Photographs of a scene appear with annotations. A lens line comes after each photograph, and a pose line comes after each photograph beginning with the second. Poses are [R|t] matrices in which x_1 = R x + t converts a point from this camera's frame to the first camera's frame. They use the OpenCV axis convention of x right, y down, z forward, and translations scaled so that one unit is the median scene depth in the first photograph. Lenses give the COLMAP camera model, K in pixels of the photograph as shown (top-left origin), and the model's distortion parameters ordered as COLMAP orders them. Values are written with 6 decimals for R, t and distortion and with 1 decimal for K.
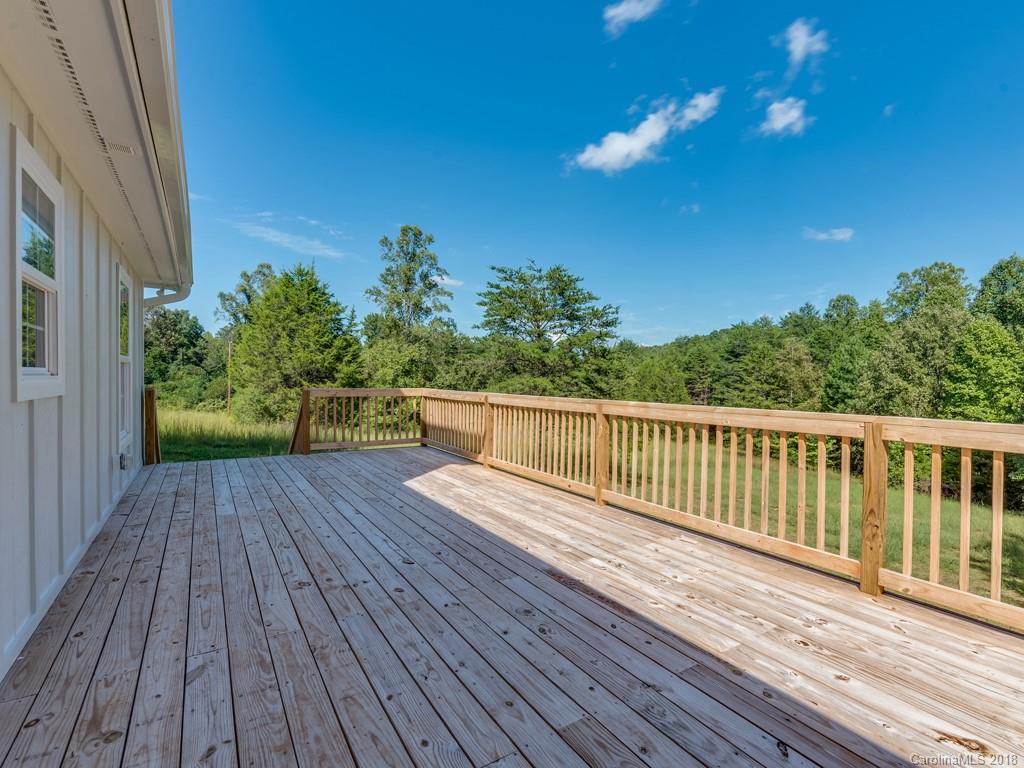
lens RADIAL K [[502.1, 0, 553.2], [0, 502.1, 387.9], [0, 0, 1]] dist [-0.000202, -0.002636]
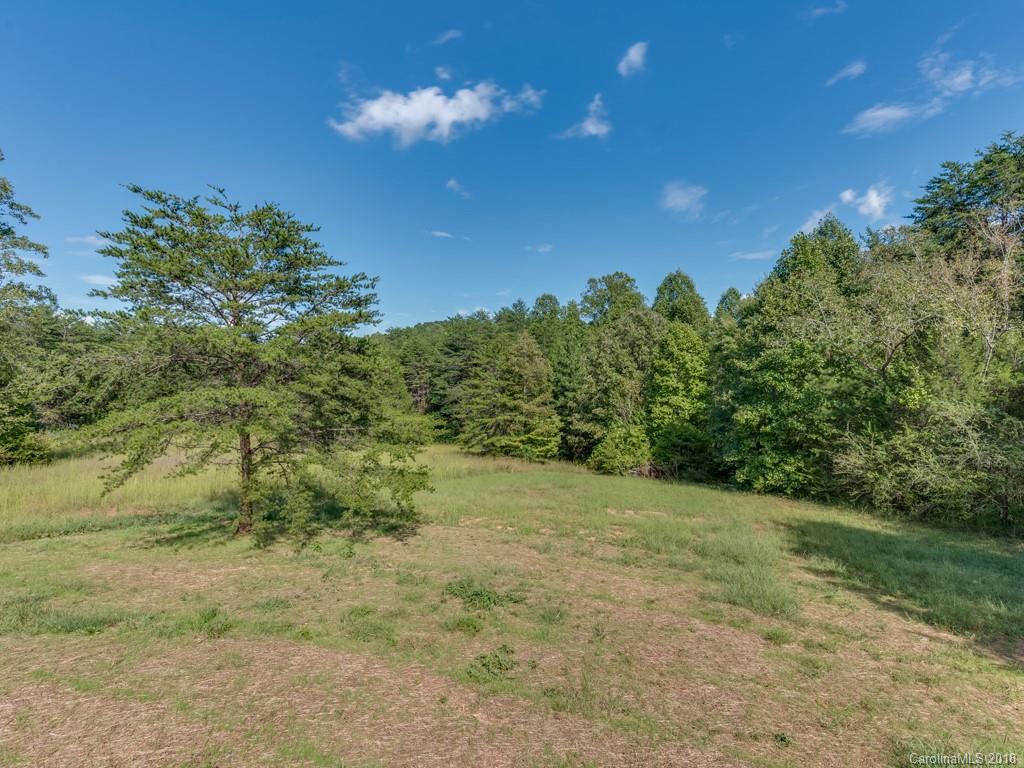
lens RADIAL K [[502.1, 0, 550.9], [0, 502.1, 383.8], [0, 0, 1]] dist [-0.000202, -0.002636]
pose [[0.835171, -0.027216, 0.549316, -0.028125], [0.023945, 0.999627, 0.013122, -0.012100], [-0.549469, 0.002194, 0.835511, 0.170944]]
